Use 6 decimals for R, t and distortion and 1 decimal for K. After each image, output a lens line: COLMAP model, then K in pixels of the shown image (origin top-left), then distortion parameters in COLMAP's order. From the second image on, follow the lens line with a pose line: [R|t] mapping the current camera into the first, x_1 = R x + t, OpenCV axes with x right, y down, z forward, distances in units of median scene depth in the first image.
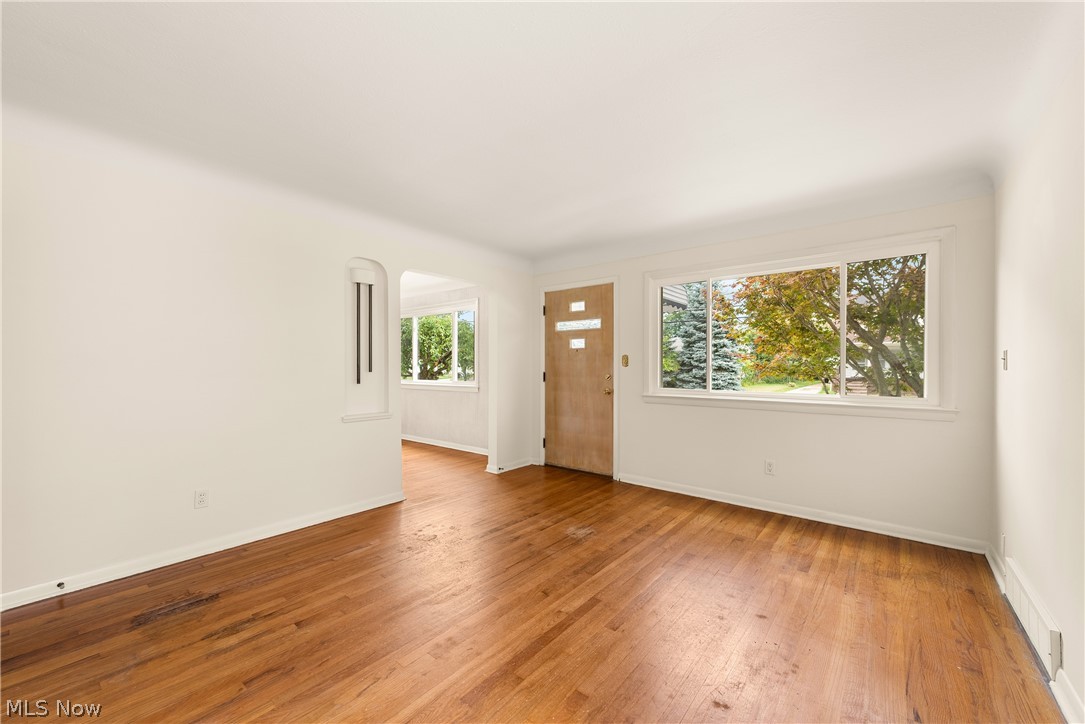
lens RADIAL K [[425.6, 0, 539.8], [0, 425.6, 366.7], [0, 0, 1]] dist [0.010564, -0.001702]
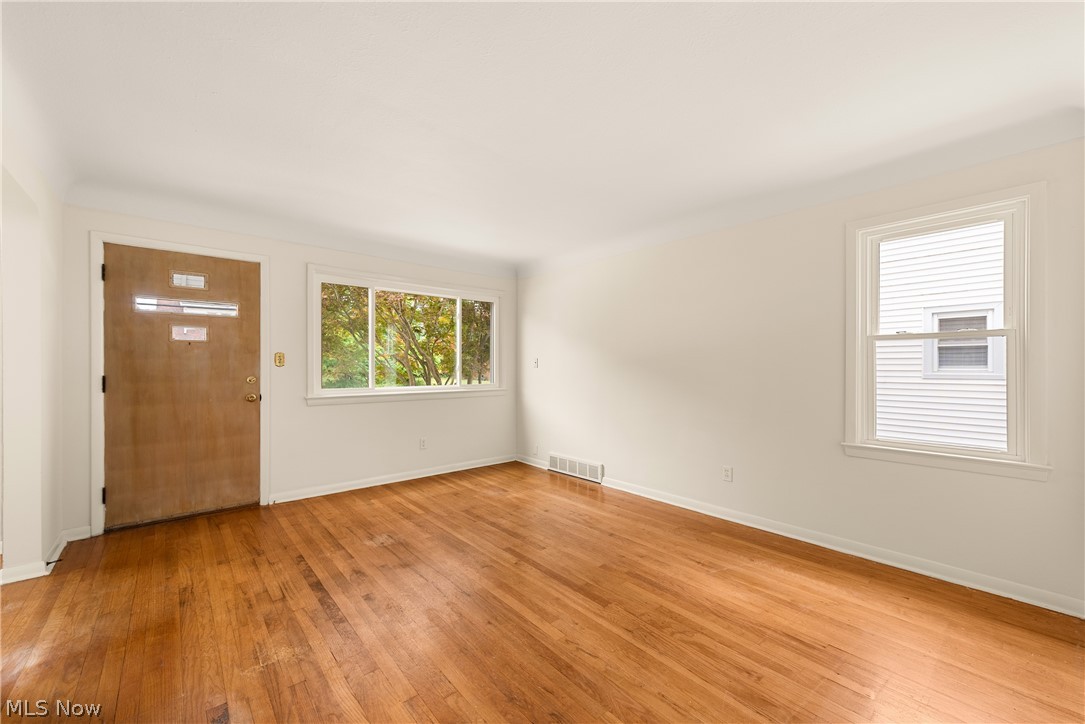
lens RADIAL K [[425.6, 0, 548.1], [0, 425.6, 365.6], [0, 0, 1]] dist [0.010564, -0.001702]
pose [[0.155787, -0.001437, 0.987790, -0.754126], [-0.001340, 0.999998, 0.001666, -0.005955], [-0.987790, -0.001583, 0.155785, 0.457481]]
